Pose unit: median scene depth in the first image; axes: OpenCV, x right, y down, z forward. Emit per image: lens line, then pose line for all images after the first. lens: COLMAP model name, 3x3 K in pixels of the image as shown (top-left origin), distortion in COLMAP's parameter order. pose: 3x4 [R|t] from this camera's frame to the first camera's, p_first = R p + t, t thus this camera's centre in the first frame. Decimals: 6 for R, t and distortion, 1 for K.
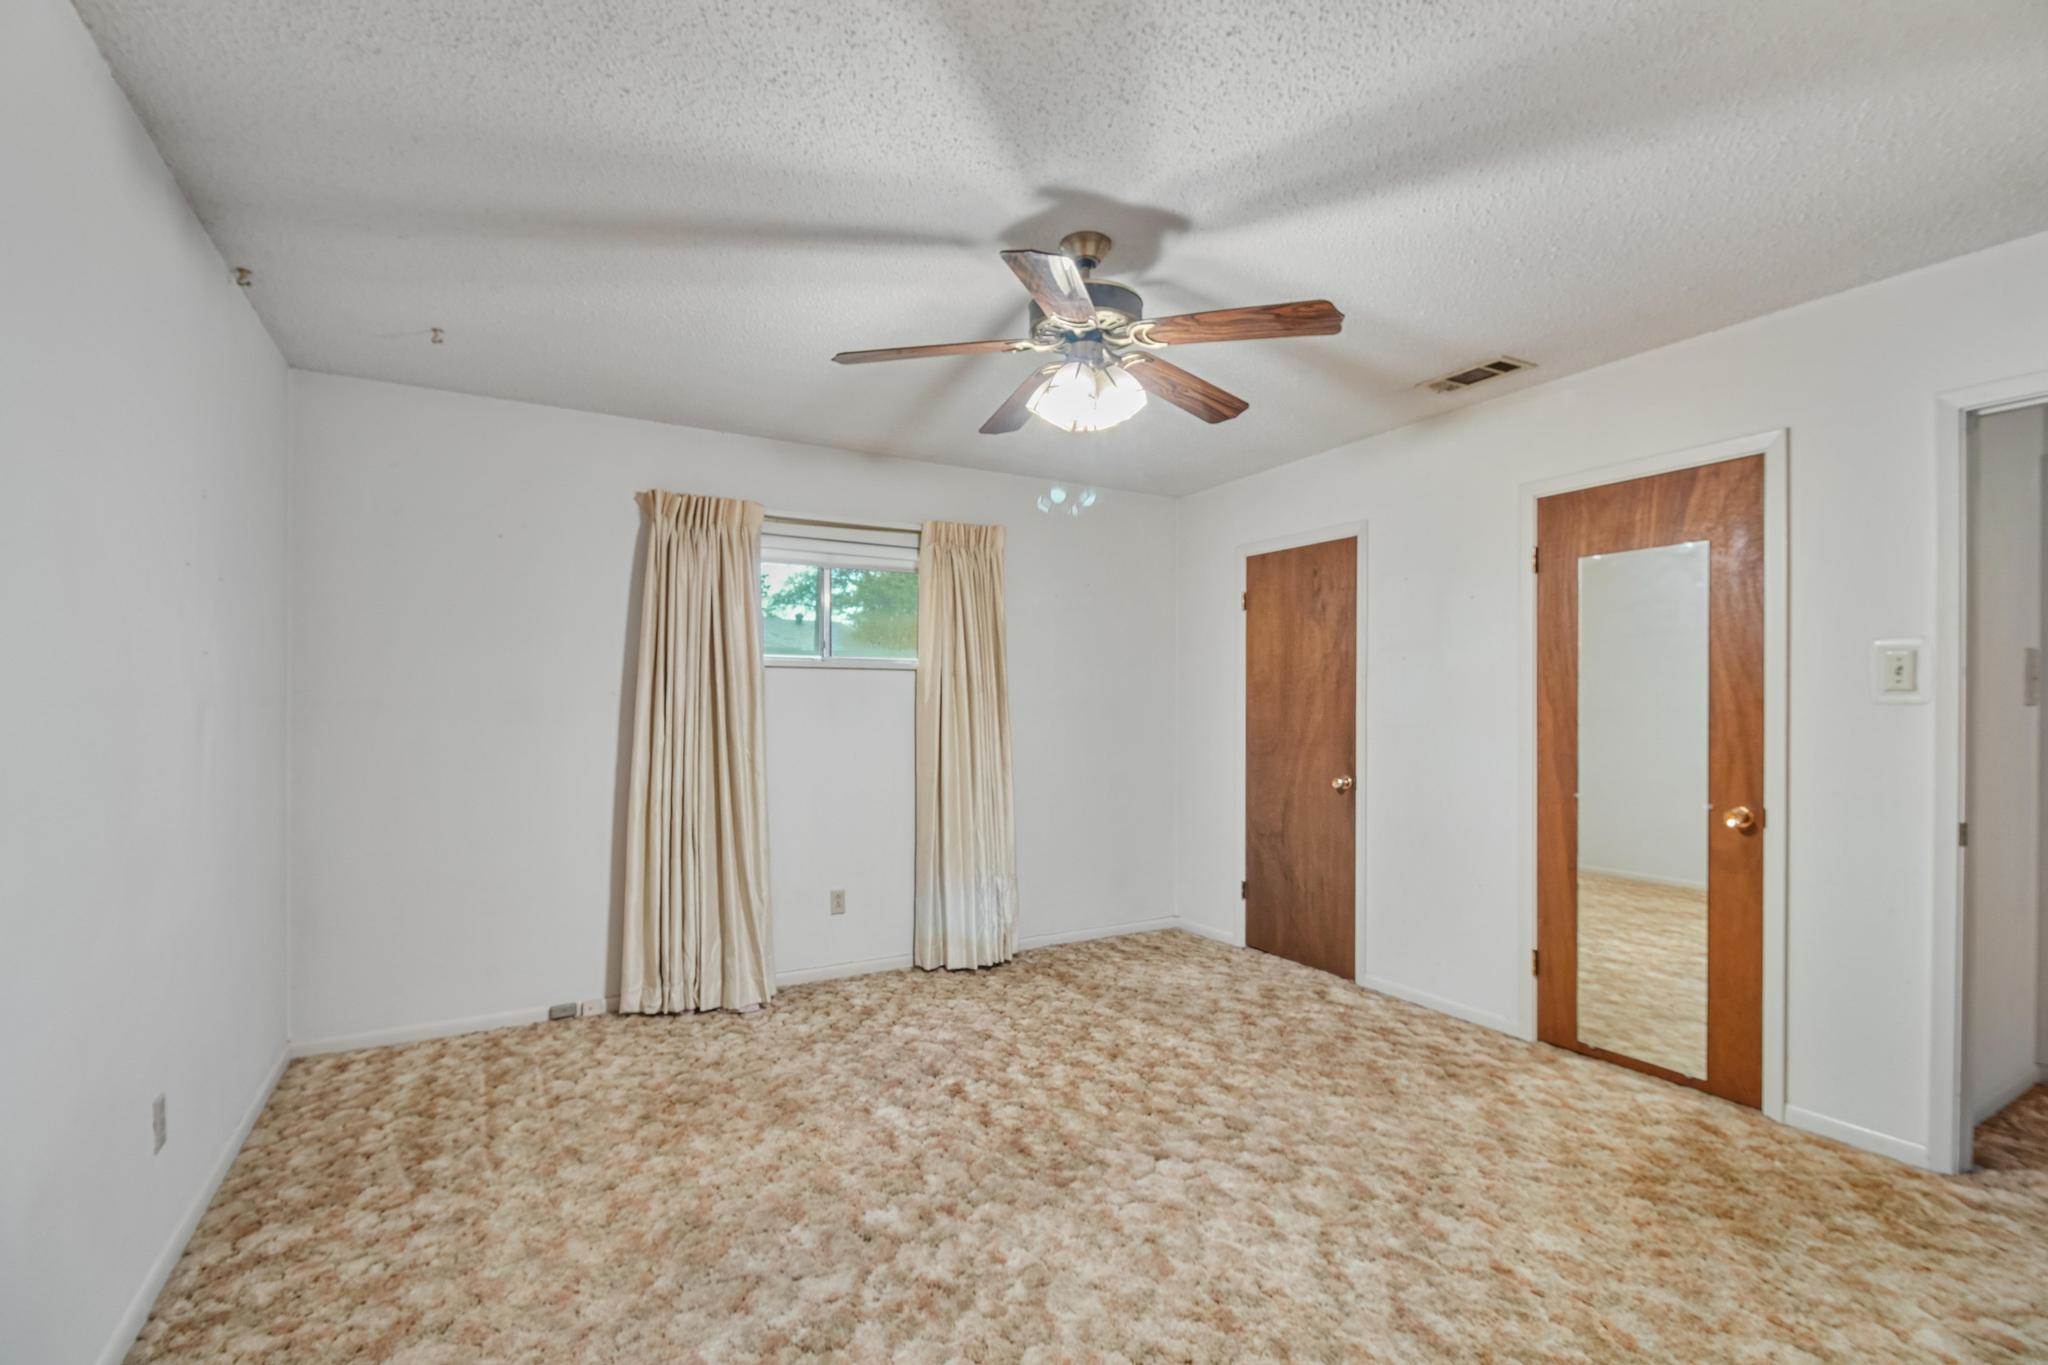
lens RADIAL K [[927.5, 0, 1039.2], [0, 927.5, 690.9], [0, 0, 1]] dist [0.009039, -0.011576]
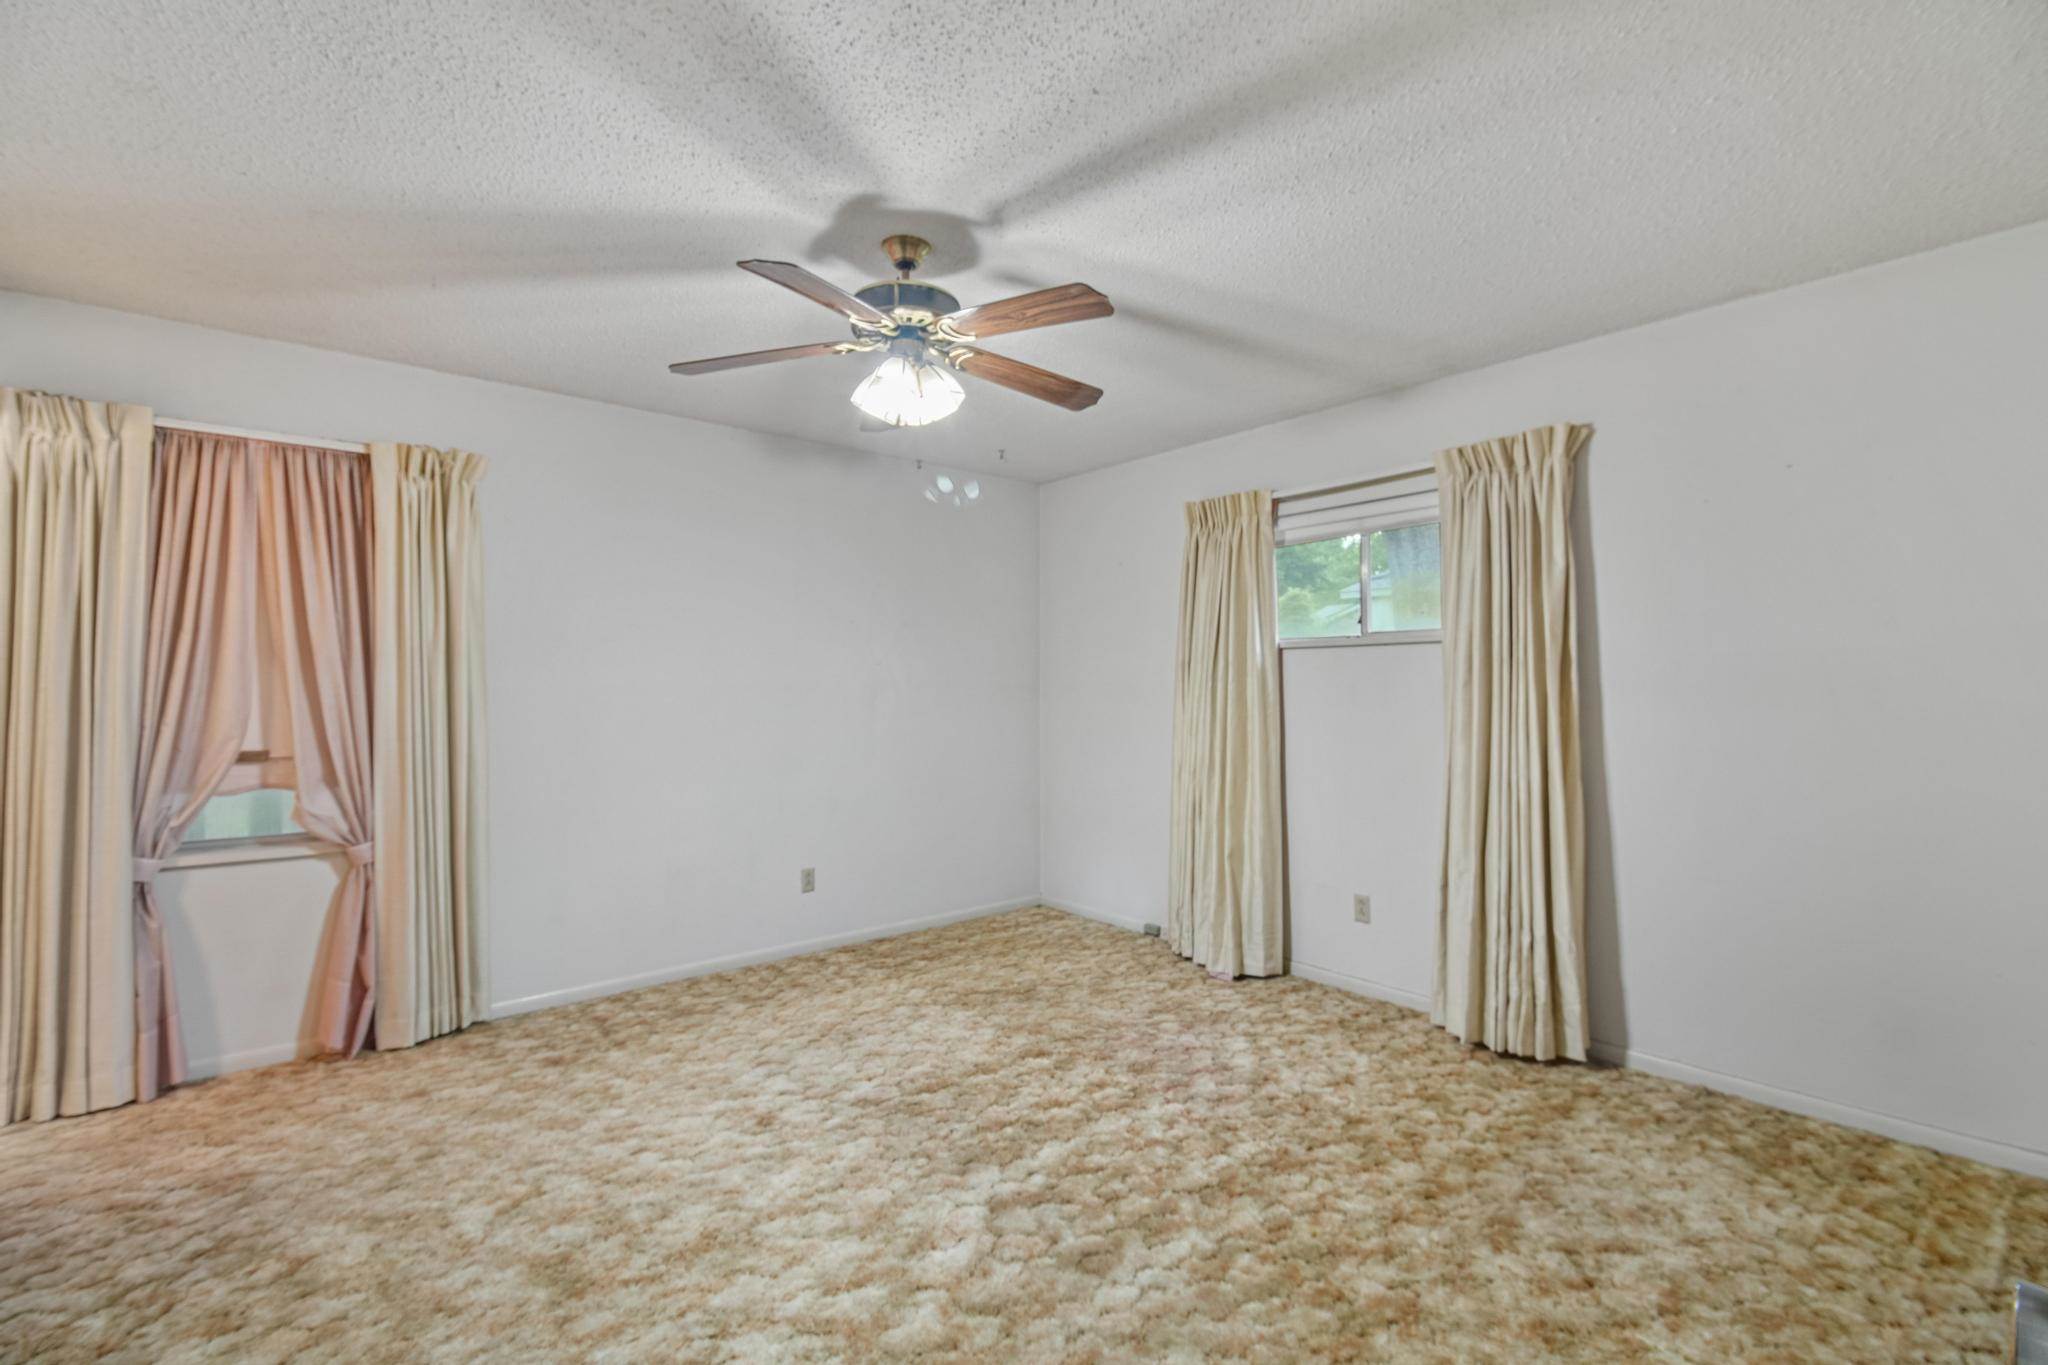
lens RADIAL K [[904.1, 0, 1021.8], [0, 904.1, 668.6], [0, 0, 1]] dist [0.024794, -0.024675]
pose [[0.170539, -0.016952, -0.985205, 0.918655], [0.023653, 0.999634, -0.013105, -0.001799], [0.985067, -0.021069, 0.170878, 0.818406]]
